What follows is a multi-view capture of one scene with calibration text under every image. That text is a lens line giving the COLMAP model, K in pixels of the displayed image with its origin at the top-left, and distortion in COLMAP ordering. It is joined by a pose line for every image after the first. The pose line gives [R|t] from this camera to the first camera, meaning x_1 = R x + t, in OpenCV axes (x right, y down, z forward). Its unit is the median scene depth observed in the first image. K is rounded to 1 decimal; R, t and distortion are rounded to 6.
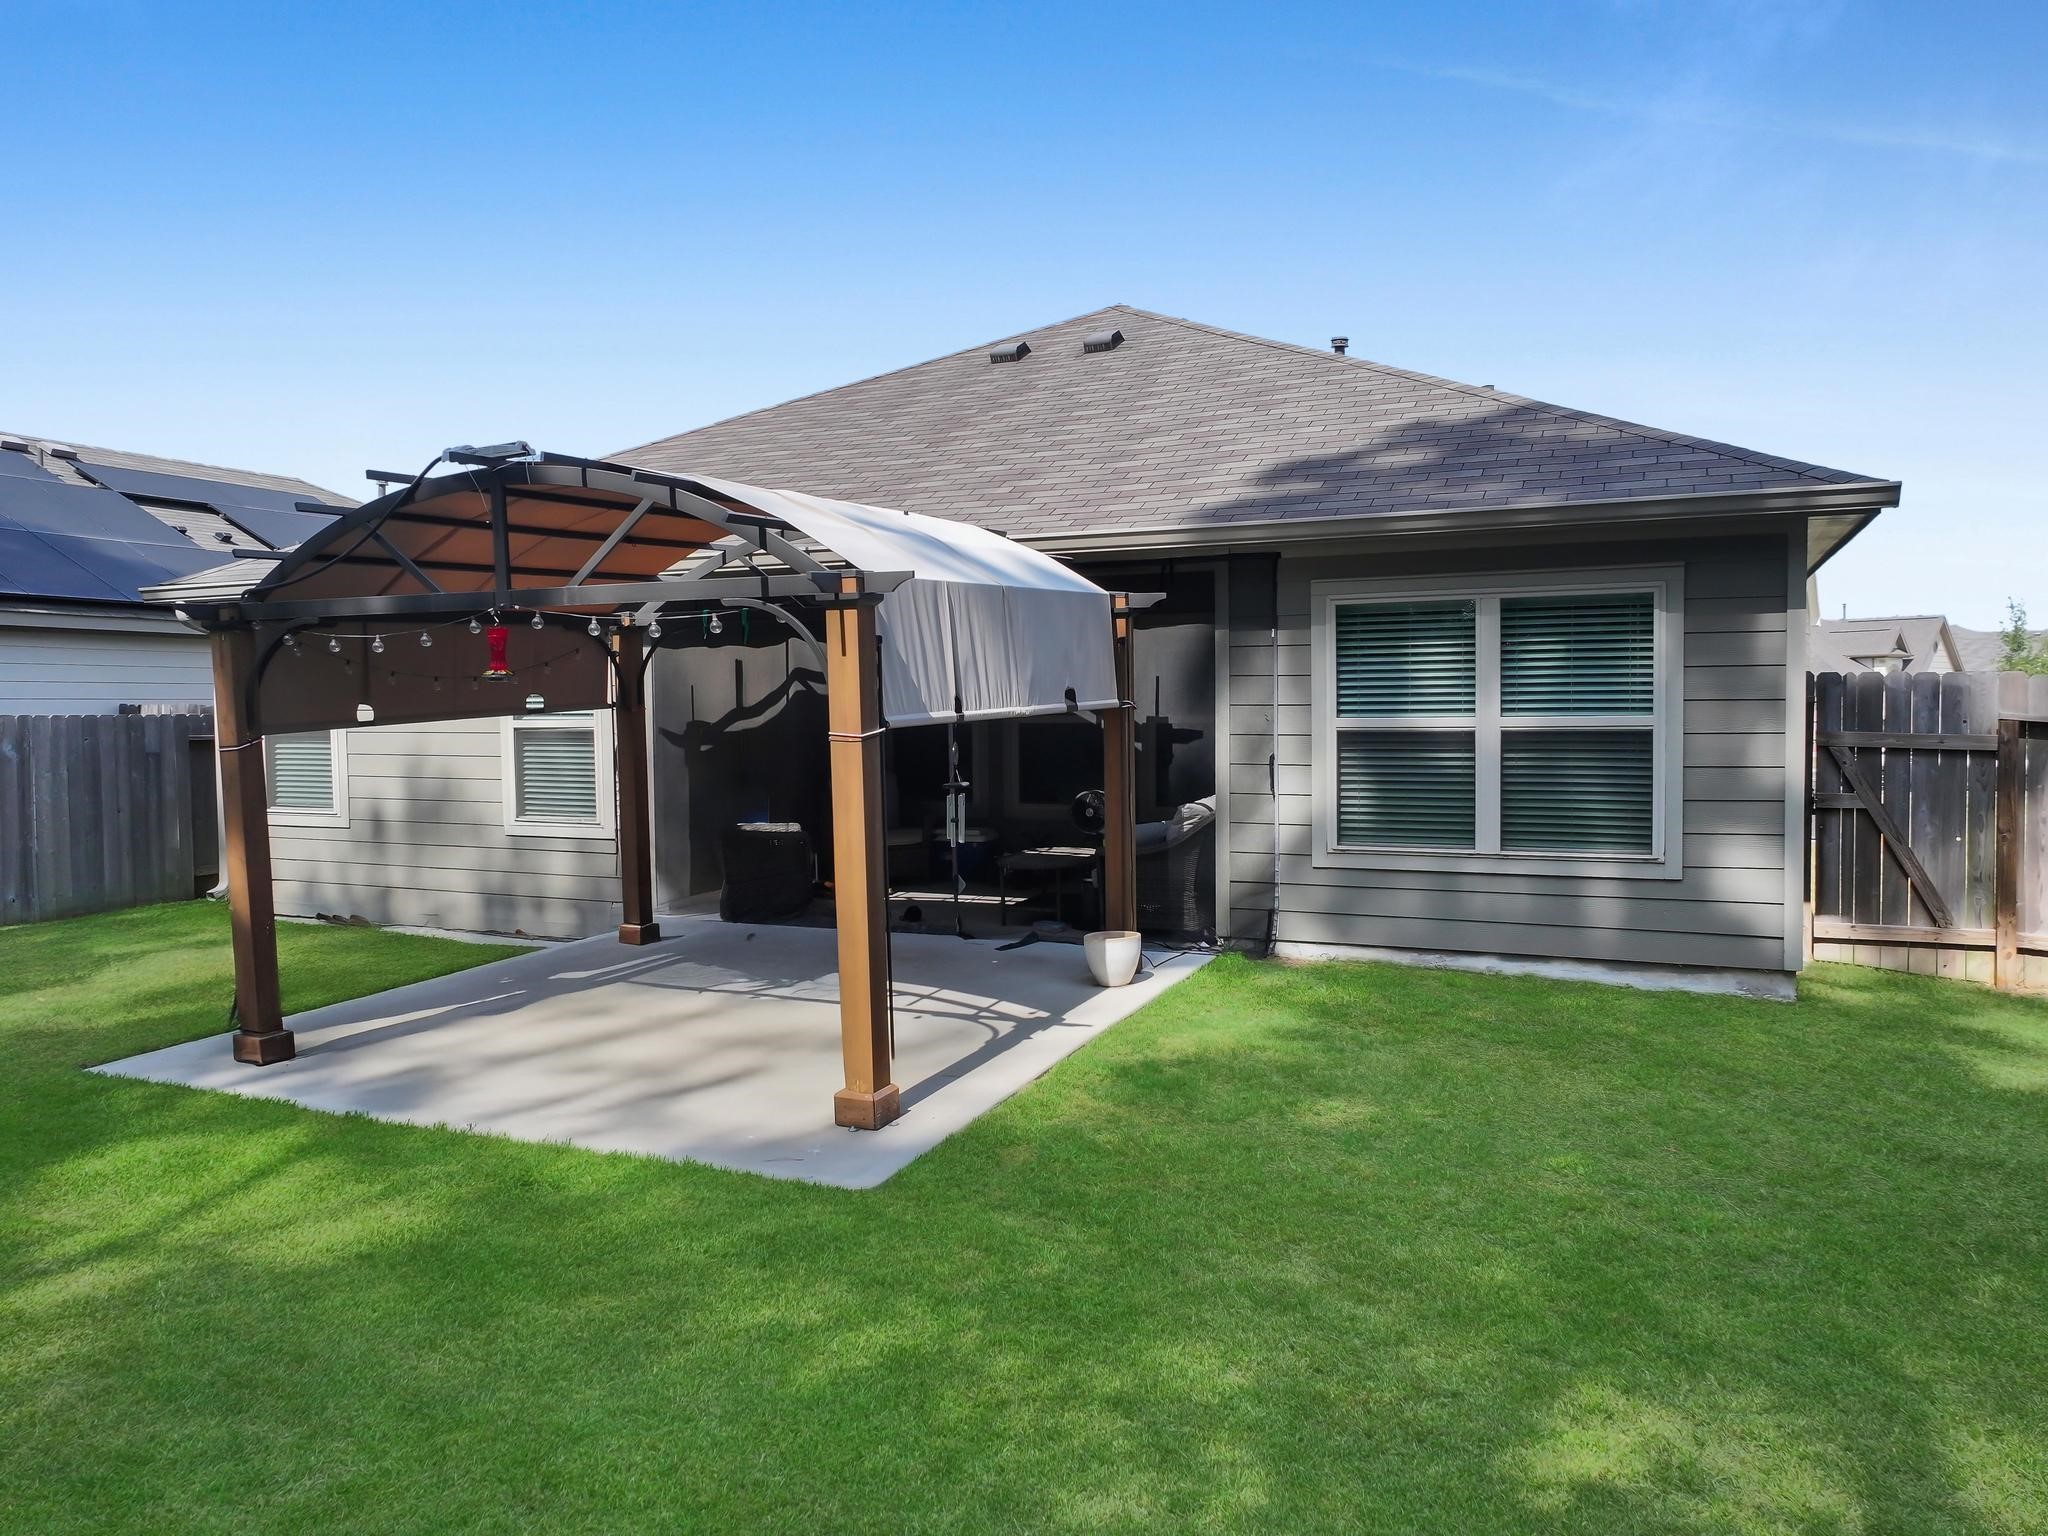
lens RADIAL K [[1434.1, 0, 1024.0], [0, 1434.1, 768.0], [0, 0, 1]] dist [0.005637, 0.009044]
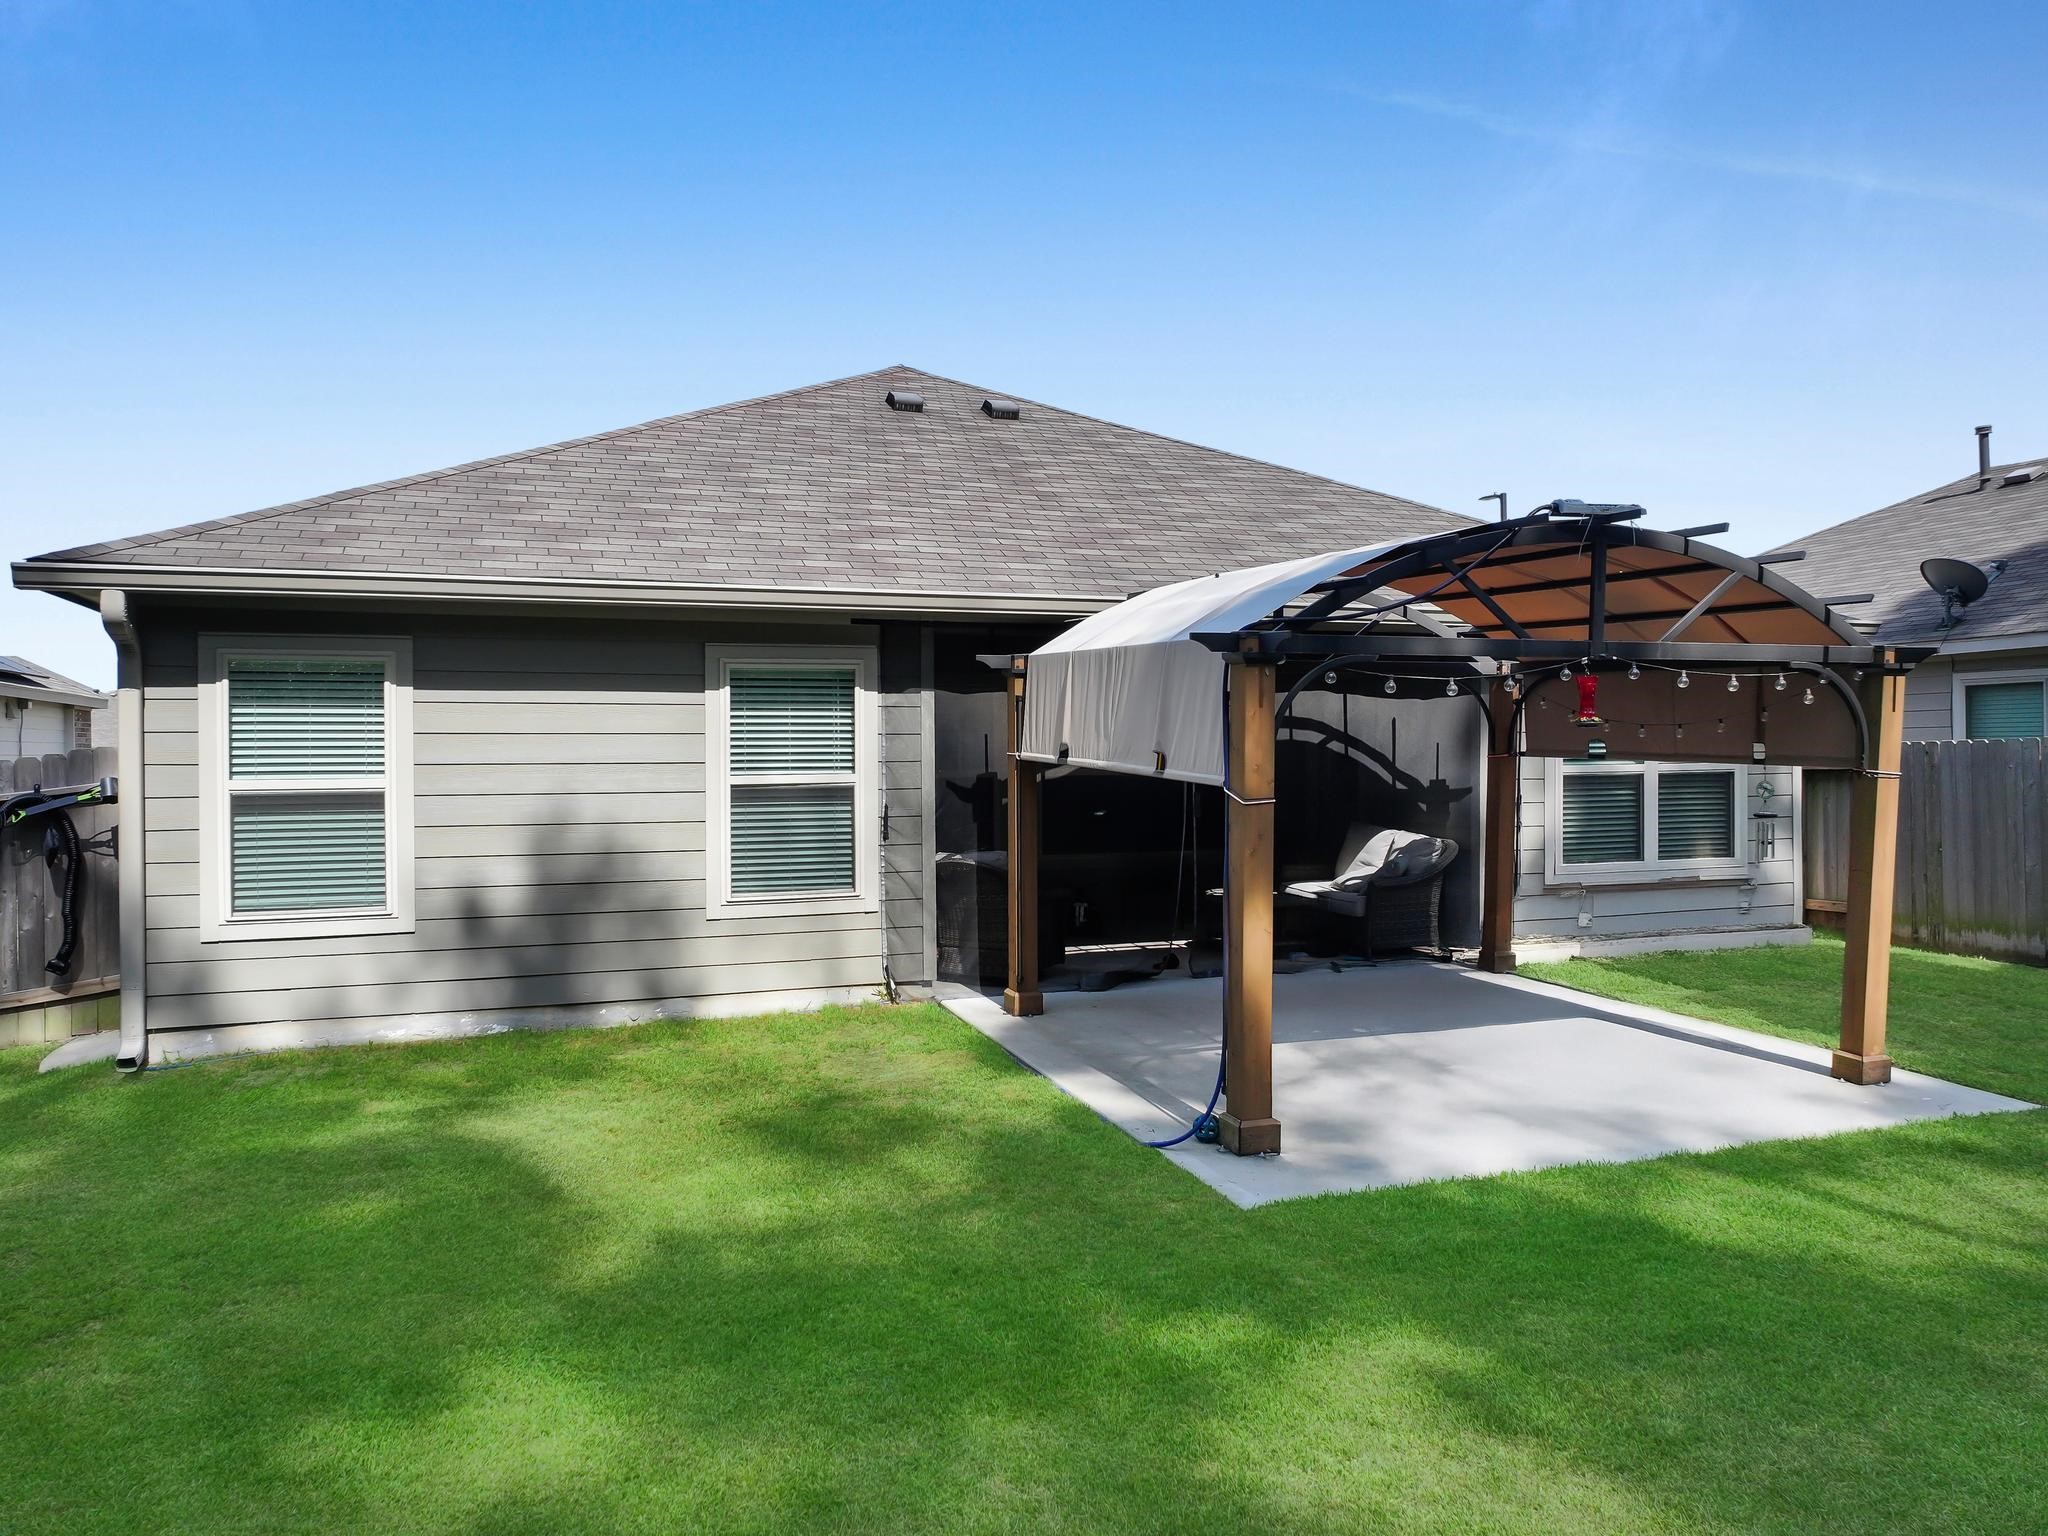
lens RADIAL K [[1457.9, 0, 1024.0], [0, 1457.9, 768.0], [0, 0, 1]] dist [-0.006576, -0.001624]
pose [[0.725509, -0.004765, 0.688196, -1.065538], [0.034031, 0.999001, -0.028959, -0.010993], [-0.687370, 0.044430, 0.724947, 0.396904]]
